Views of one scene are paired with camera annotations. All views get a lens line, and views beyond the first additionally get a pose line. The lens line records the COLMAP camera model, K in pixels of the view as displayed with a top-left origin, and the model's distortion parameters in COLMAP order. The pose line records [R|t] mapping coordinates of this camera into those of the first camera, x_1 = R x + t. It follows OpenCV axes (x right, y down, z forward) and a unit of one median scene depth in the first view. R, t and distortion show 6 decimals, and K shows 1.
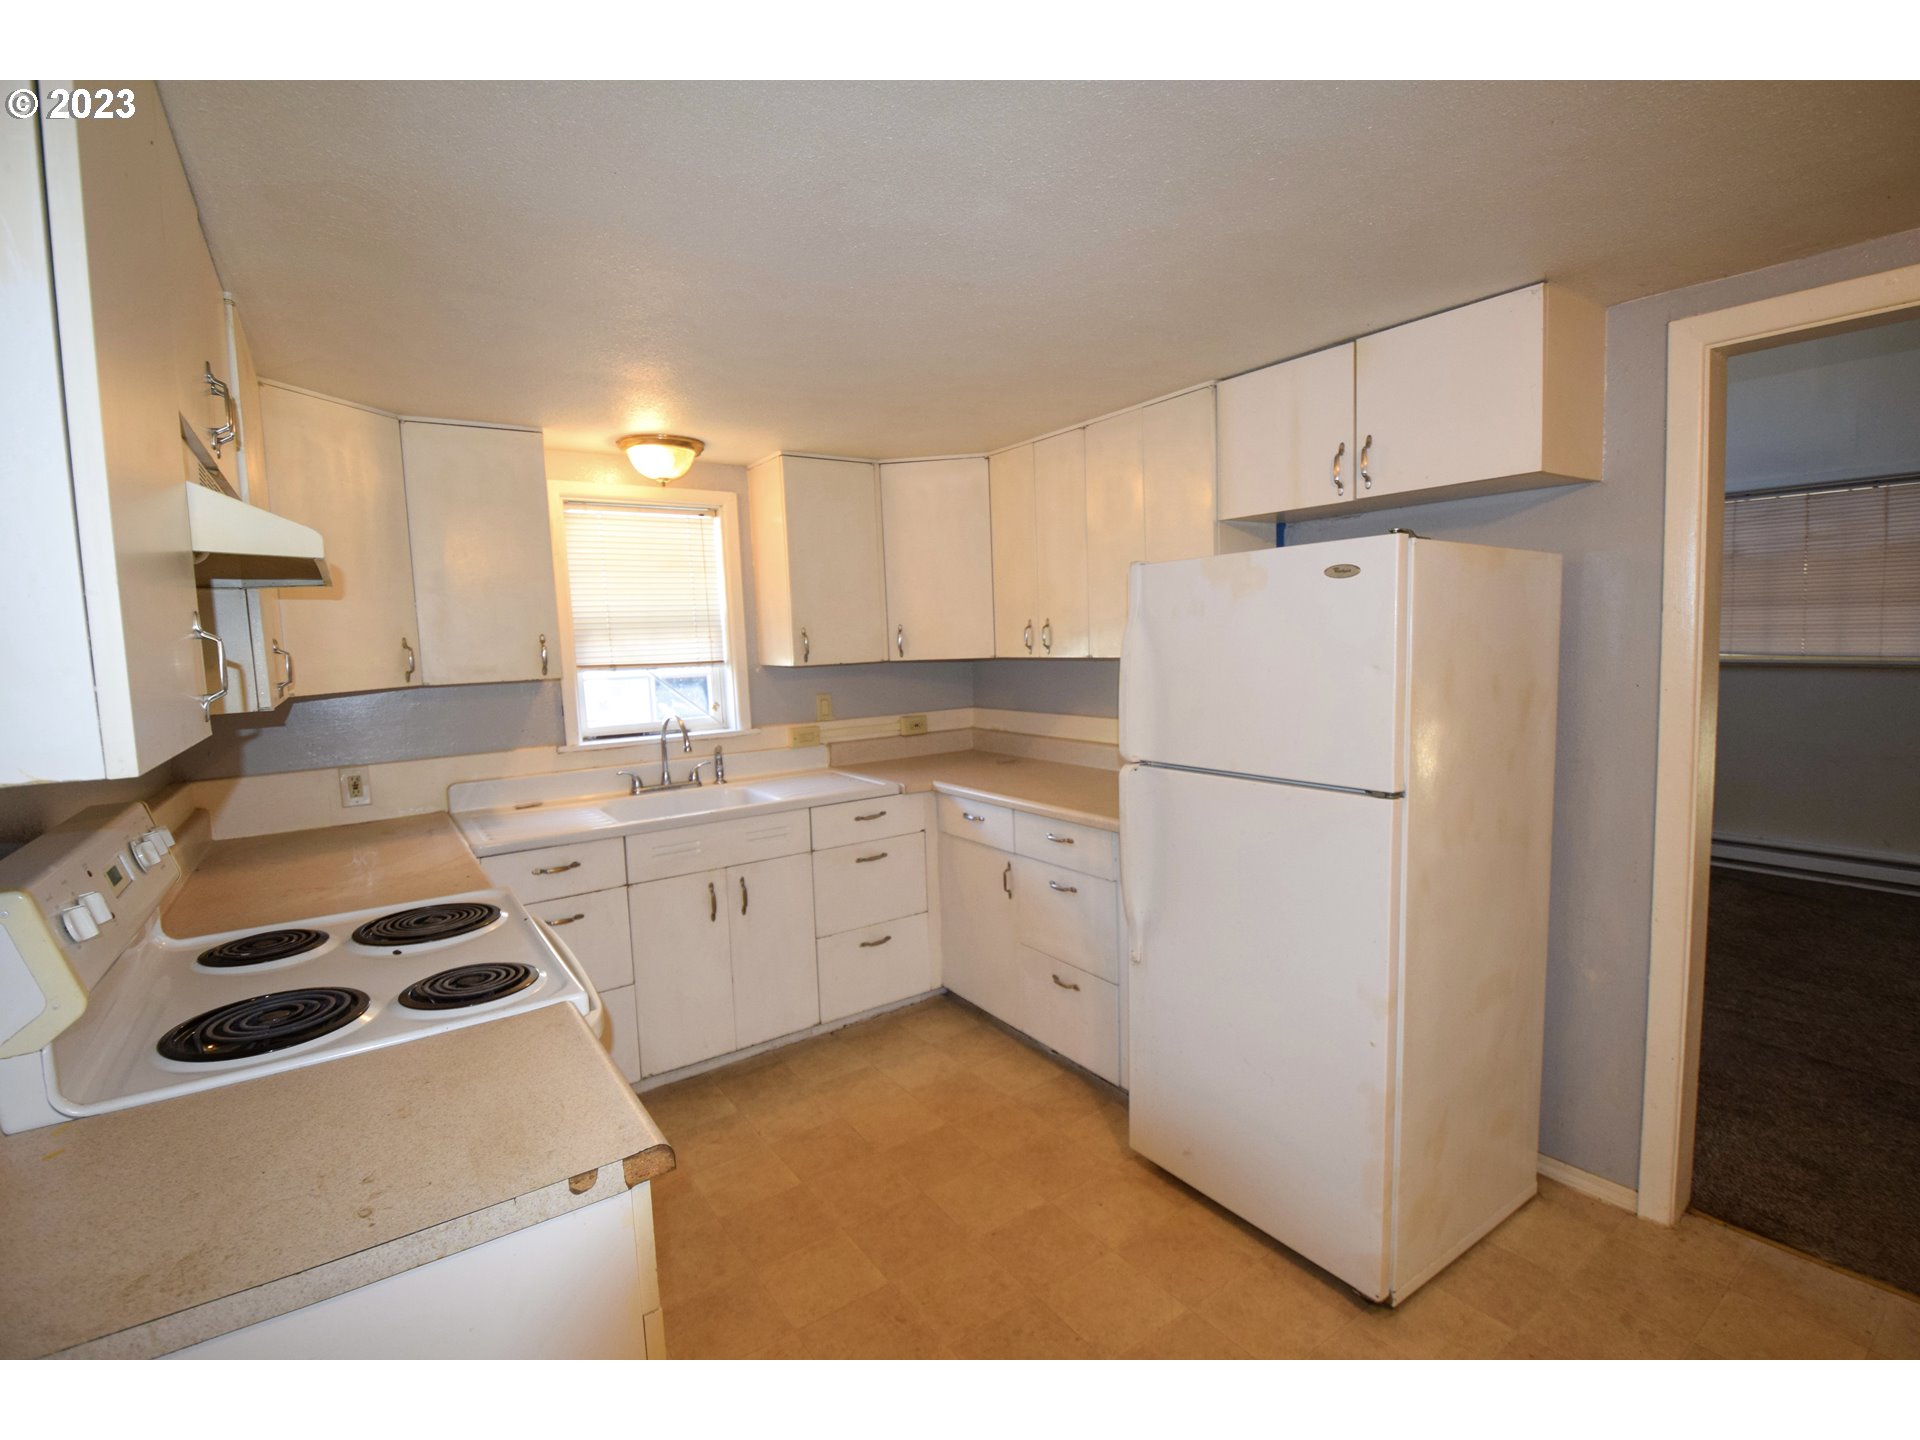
lens RADIAL K [[852.0, 0, 960.0], [0, 852.0, 720.0], [0, 0, 1]] dist [-0.000642, -0.018358]
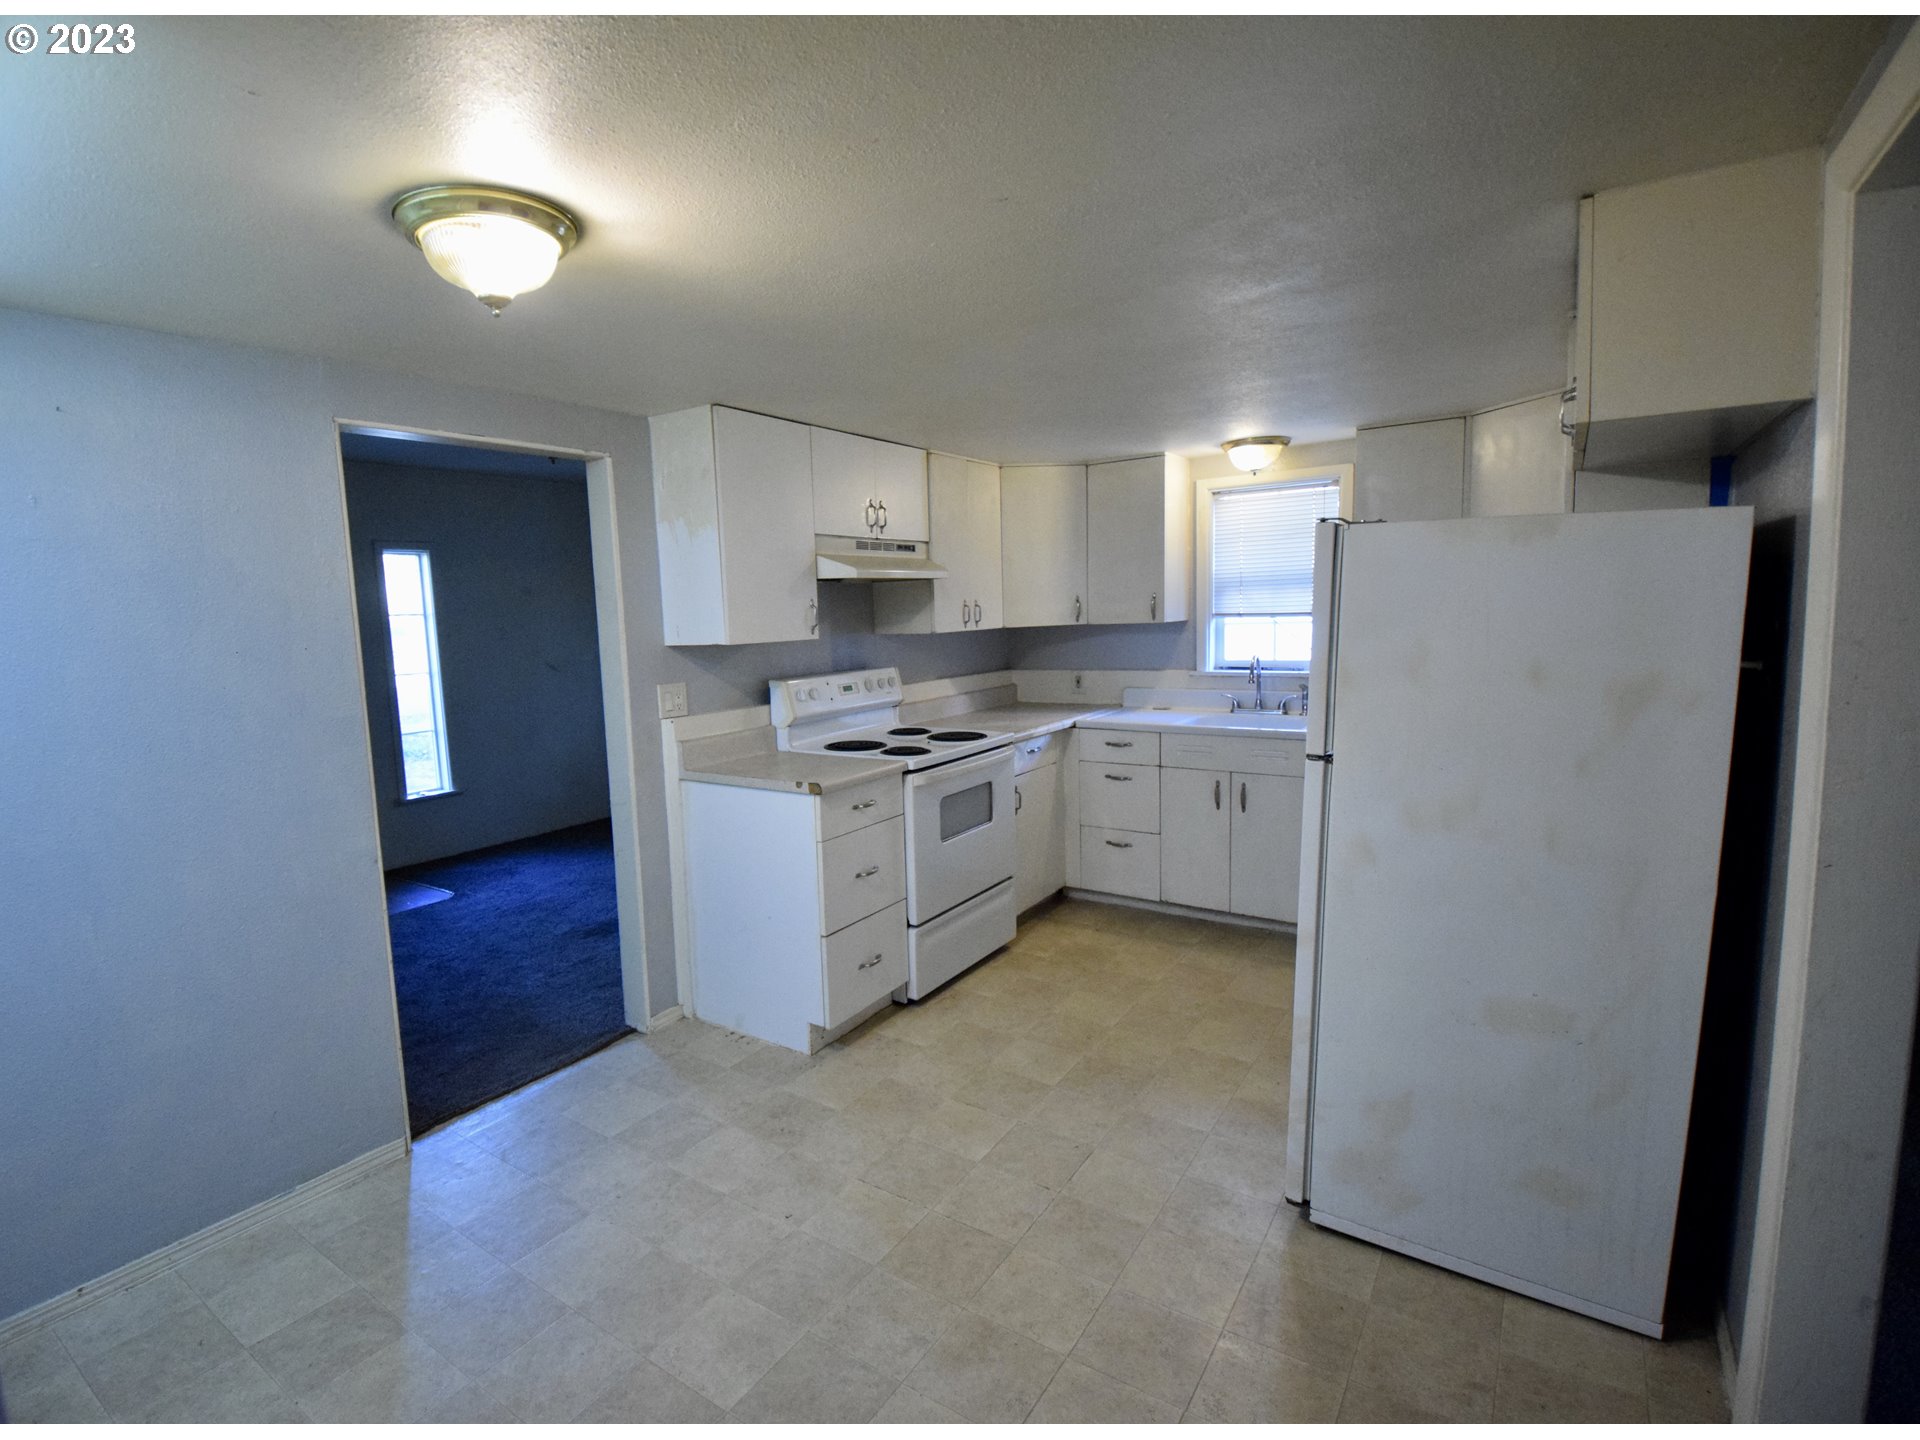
lens RADIAL K [[893.5, 0, 960.0], [0, 893.5, 720.0], [0, 0, 1]] dist [-0.020849, 0.000487]
pose [[0.400975, 0.138112, -0.905618, 0.732788], [-0.071087, 0.990280, 0.119548, -0.038143], [0.913327, 0.016442, 0.406895, 0.051226]]
